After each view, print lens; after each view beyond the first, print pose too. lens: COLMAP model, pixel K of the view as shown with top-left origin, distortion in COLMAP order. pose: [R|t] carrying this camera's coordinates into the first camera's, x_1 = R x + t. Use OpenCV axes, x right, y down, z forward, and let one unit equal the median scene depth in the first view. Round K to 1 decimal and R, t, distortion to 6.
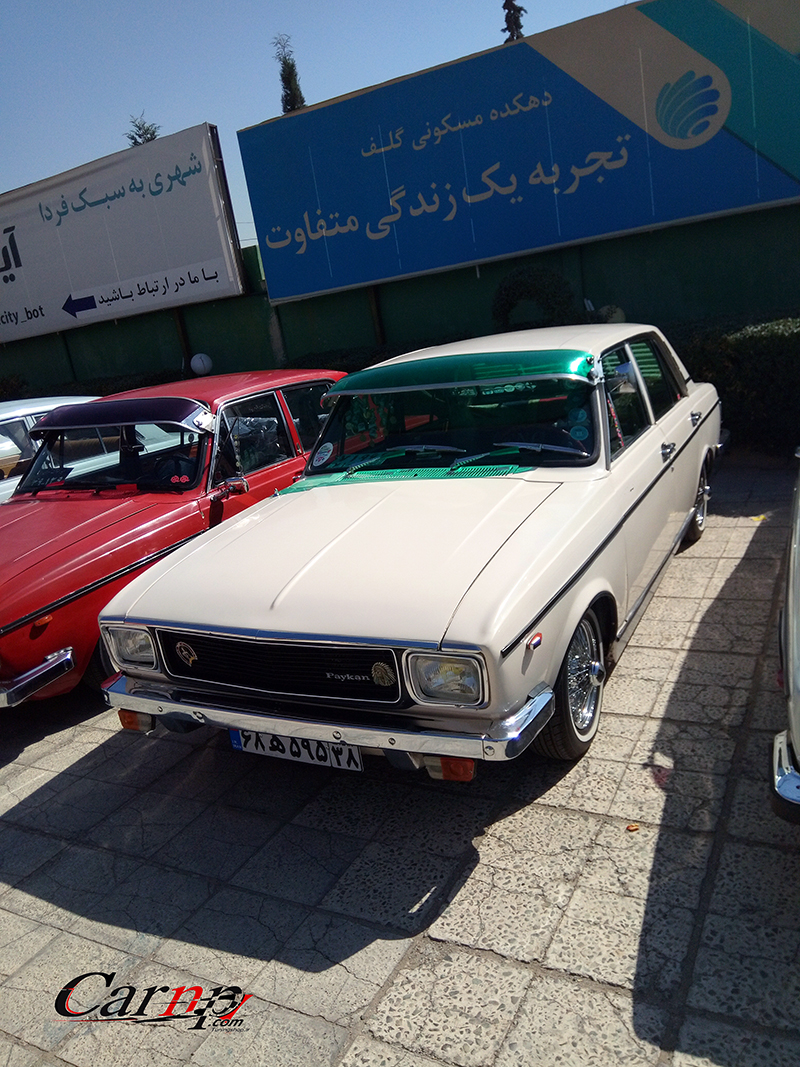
lens RADIAL K [[827.0, 0, 397.1], [0, 827.0, 521.4], [0, 0, 1]] dist [-0.048741, -0.000100]
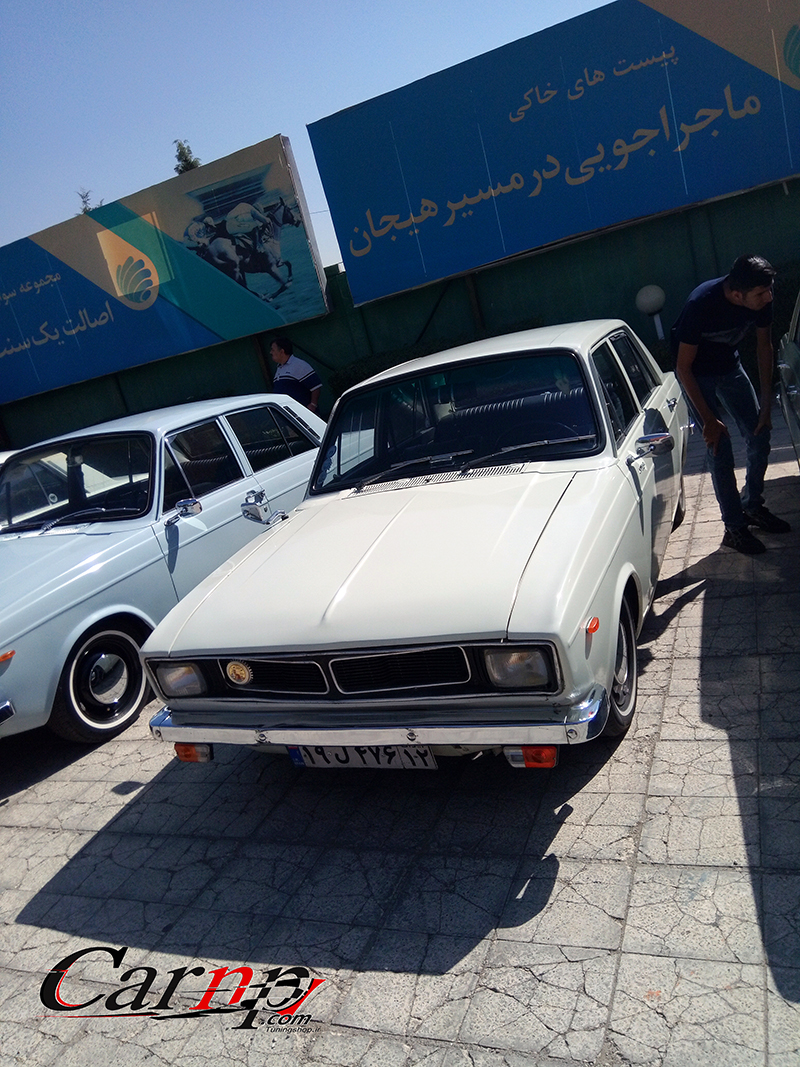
lens RADIAL K [[743.2, 0, 400.0], [0, 743.2, 533.5], [0, 0, 1]] dist [0.036587, -0.104138]
pose [[0.991031, -0.111742, 0.073287, -0.127093], [0.111895, 0.993718, 0.002035, 0.004486], [-0.073054, 0.006184, 0.997309, 0.082404]]
